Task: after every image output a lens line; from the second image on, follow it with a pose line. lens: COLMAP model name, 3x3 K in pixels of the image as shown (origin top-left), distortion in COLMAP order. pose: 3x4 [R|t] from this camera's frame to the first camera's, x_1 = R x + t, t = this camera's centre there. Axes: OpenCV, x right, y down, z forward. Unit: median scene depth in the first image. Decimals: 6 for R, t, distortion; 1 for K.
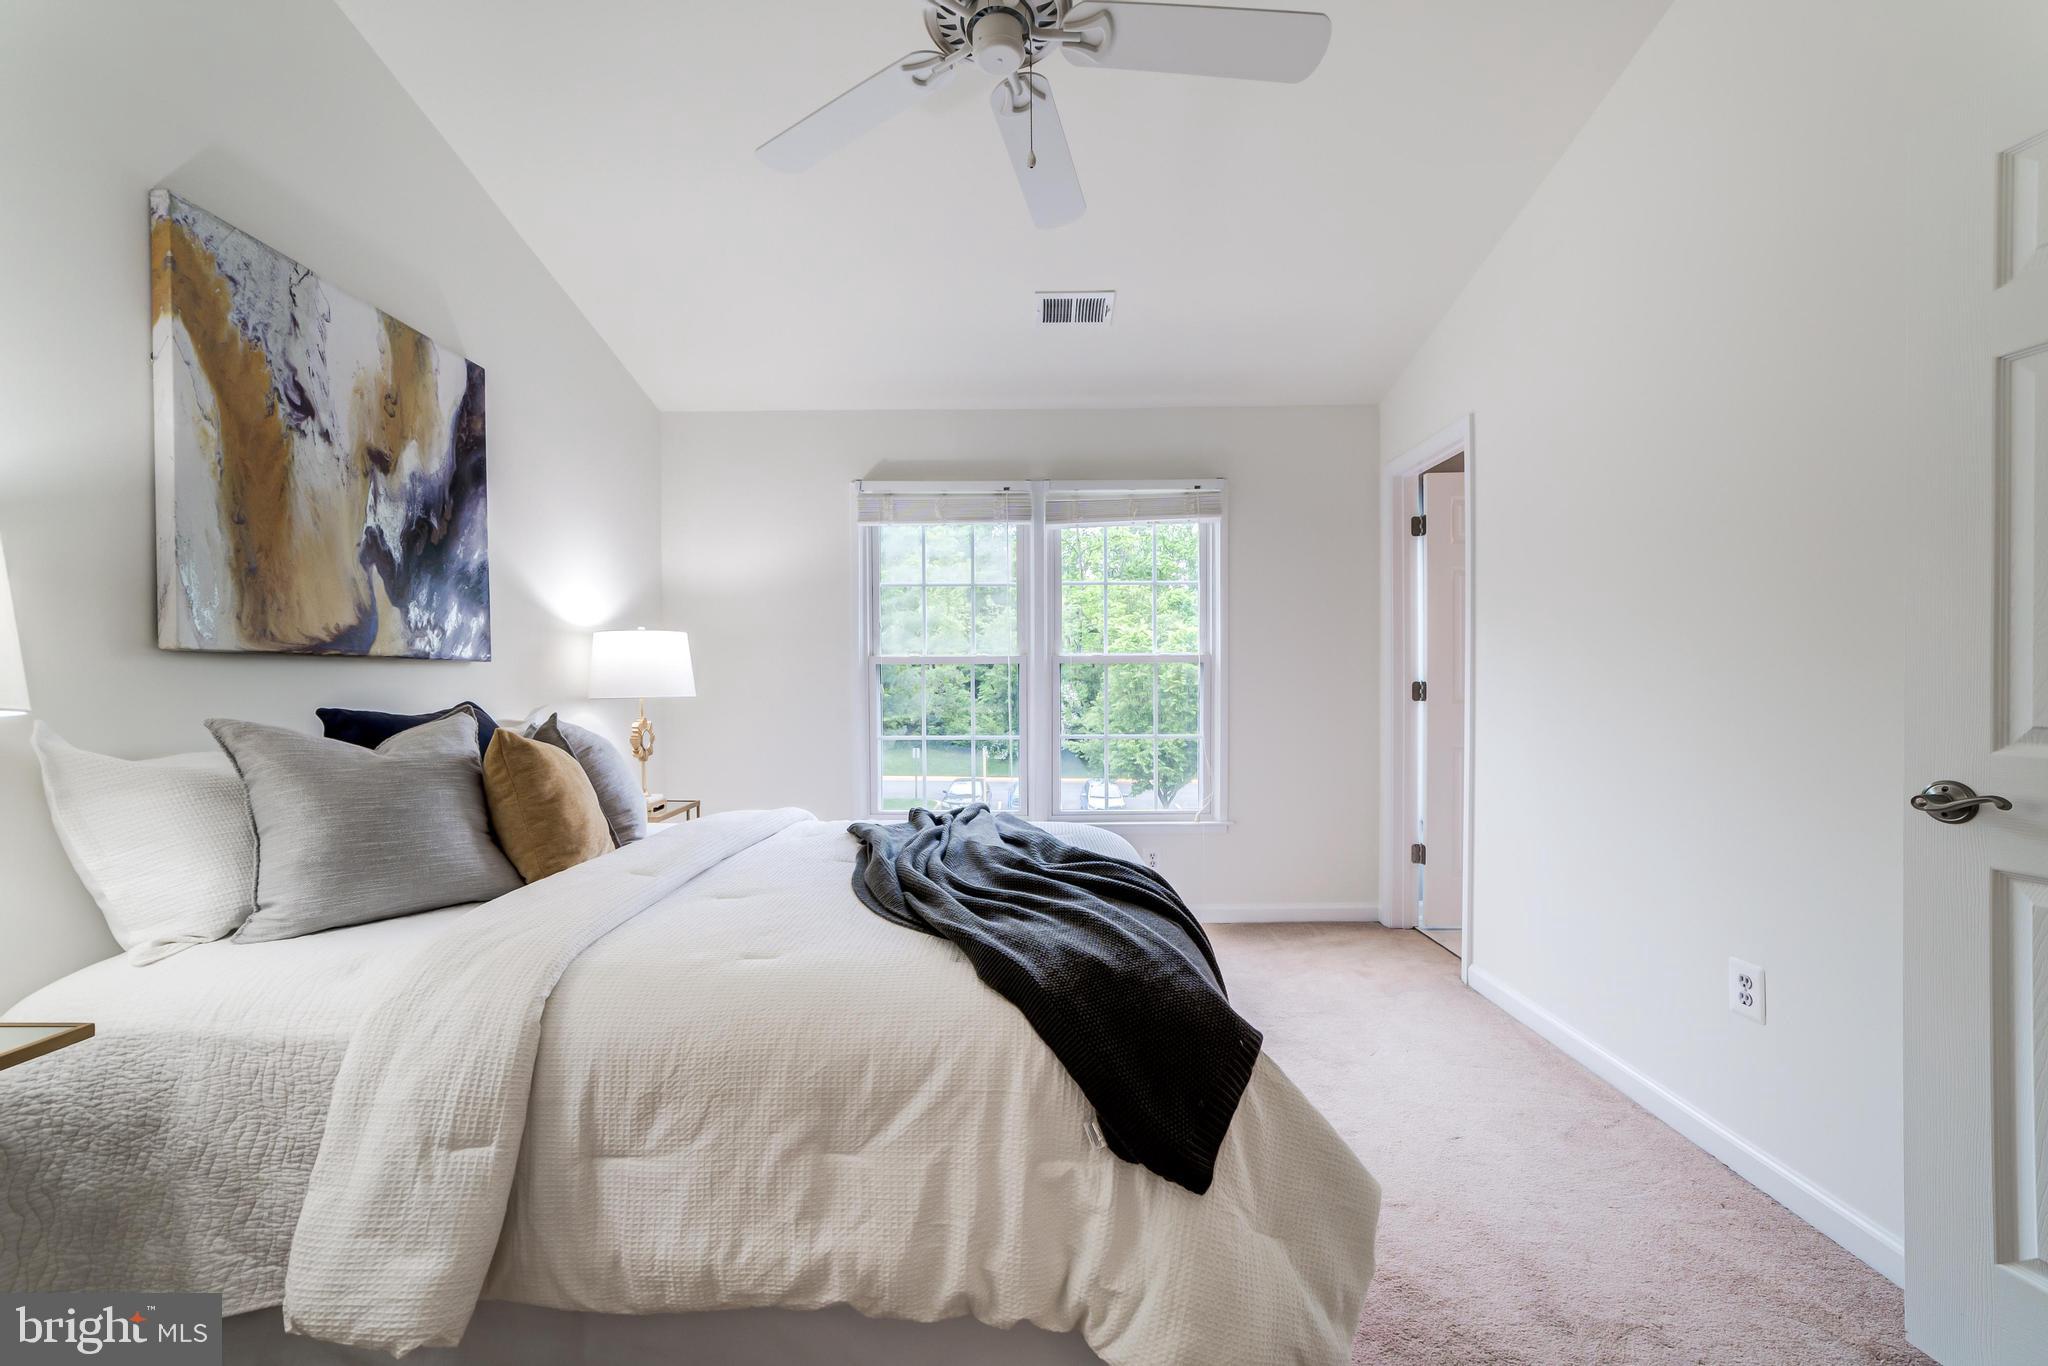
lens RADIAL K [[800.1, 0, 1025.7], [0, 800.1, 672.9], [0, 0, 1]] dist [-0.013456, 0.002704]
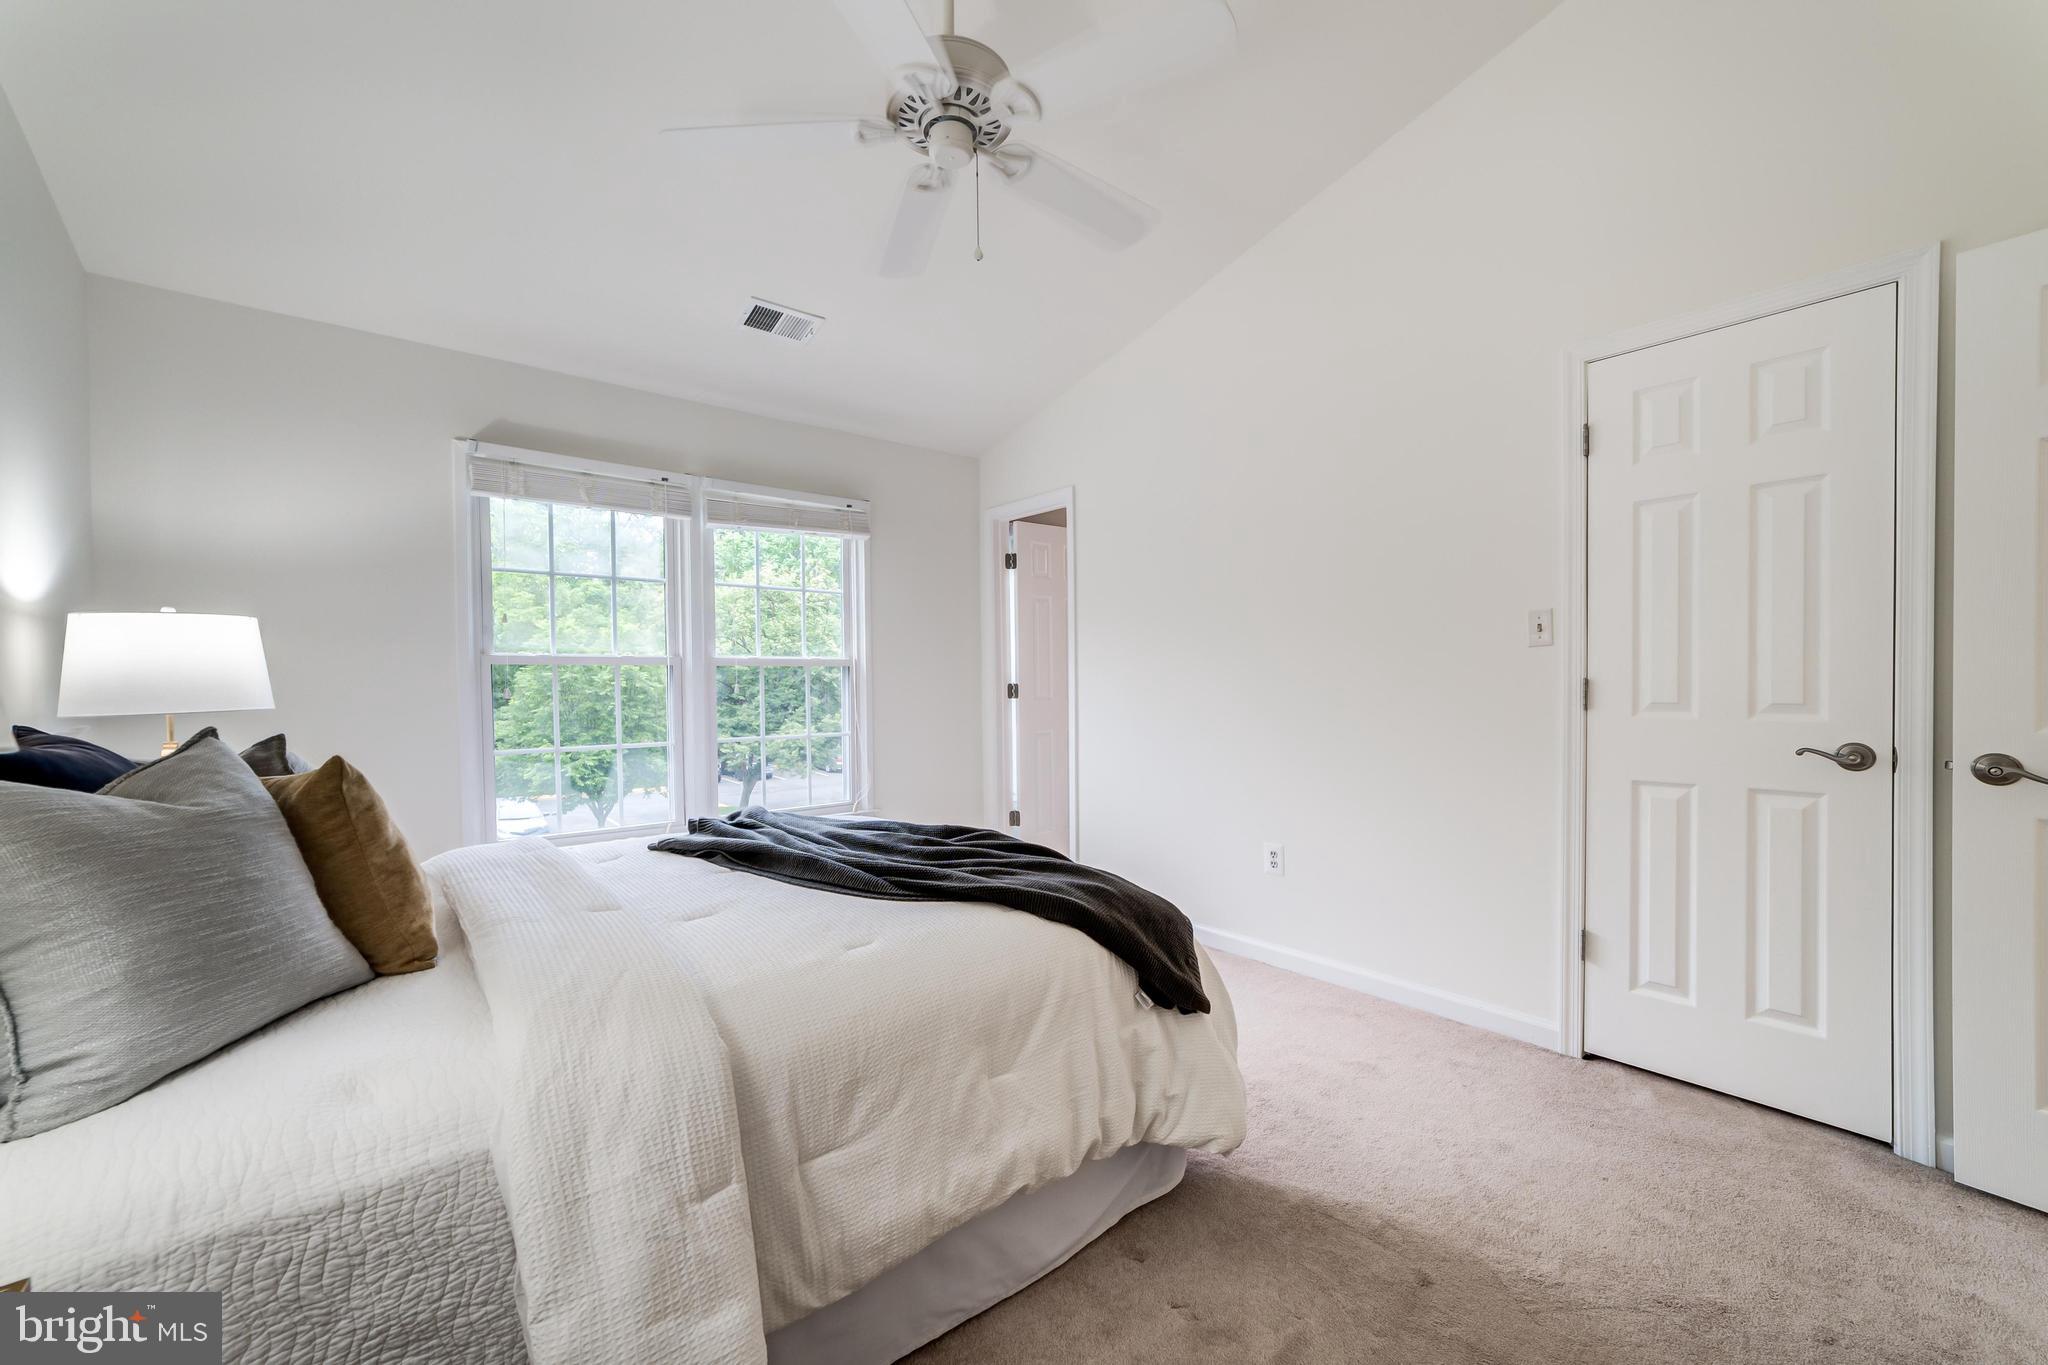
lens RADIAL K [[800.1, 0, 1034.6], [0, 800.1, 675.1], [0, 0, 1]] dist [-0.013456, 0.002704]
pose [[0.746140, 0.000233, 0.665789, -0.380584], [-0.001316, 0.999999, 0.001124, -0.003797], [-0.665788, -0.001715, 0.746139, 0.020437]]
